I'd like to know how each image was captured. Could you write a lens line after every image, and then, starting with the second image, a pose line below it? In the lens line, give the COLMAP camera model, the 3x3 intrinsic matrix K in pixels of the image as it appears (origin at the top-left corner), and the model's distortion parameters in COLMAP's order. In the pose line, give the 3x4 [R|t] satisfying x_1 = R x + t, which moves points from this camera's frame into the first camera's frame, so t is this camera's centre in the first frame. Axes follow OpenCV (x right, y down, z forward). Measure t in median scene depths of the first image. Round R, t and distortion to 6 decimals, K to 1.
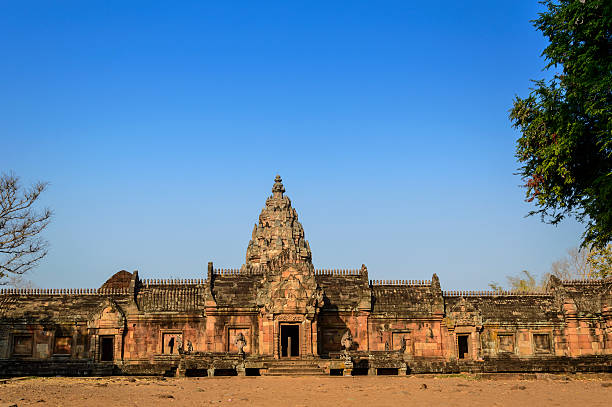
lens RADIAL K [[755.6, 0, 304.9], [0, 755.6, 238.8], [0, 0, 1]] dist [-0.039636, 0.007320]
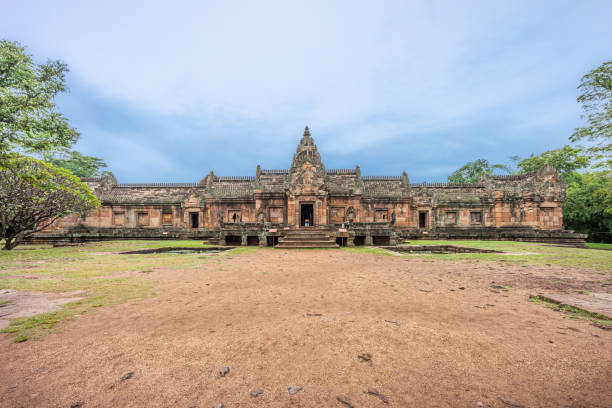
lens RADIAL K [[294.4, 0, 297.4], [0, 294.4, 251.7], [0, 0, 1]] dist [-0.004727, -0.000081]
pose [[0.996374, 0.011821, -0.084254, 0.008566], [0.009420, 0.968883, 0.247341, 0.056691], [0.084556, -0.247238, 0.965258, 0.389657]]
